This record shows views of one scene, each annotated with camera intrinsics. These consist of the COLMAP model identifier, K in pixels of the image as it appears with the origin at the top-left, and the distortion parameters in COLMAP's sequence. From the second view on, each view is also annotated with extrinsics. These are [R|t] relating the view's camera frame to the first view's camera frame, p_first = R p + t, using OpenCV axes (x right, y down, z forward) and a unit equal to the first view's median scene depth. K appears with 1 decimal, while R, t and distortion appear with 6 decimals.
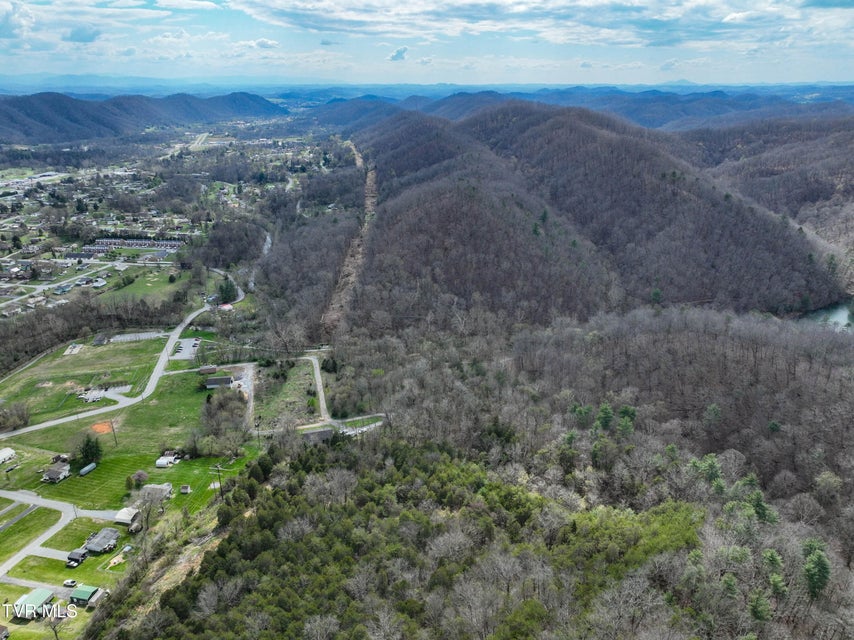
lens RADIAL K [[600.6, 0, 429.2], [0, 600.6, 322.6], [0, 0, 1]] dist [-0.005109, 0.022164]
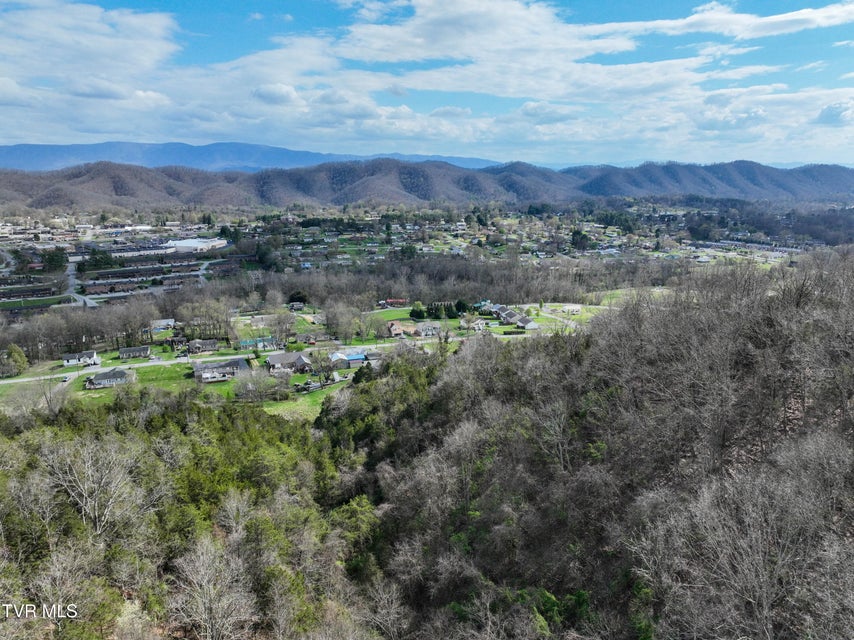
lens RADIAL K [[600.6, 0, 428.2], [0, 600.6, 303.9], [0, 0, 1]] dist [-0.005109, 0.022164]
pose [[0.524596, 0.177118, -0.832723, 0.075641], [-0.311530, 0.950218, 0.005852, 0.105861], [0.792305, 0.256348, 0.553659, 0.007311]]
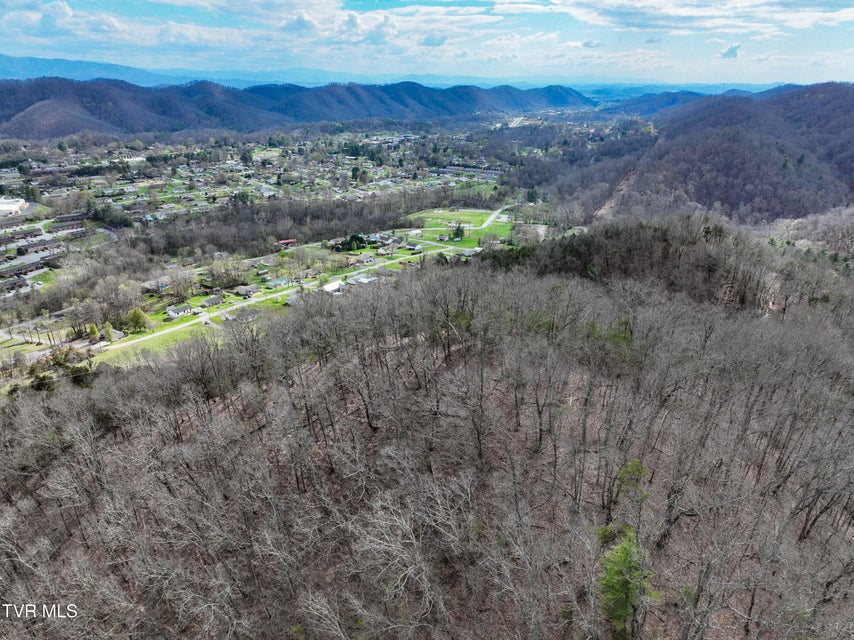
lens RADIAL K [[600.6, 0, 431.8], [0, 600.6, 320.0], [0, 0, 1]] dist [-0.005109, 0.022164]
pose [[0.890462, 0.170651, -0.421847, 0.066732], [-0.172541, 0.984415, 0.034018, 0.147965], [0.421078, 0.042494, 0.906028, -0.244756]]
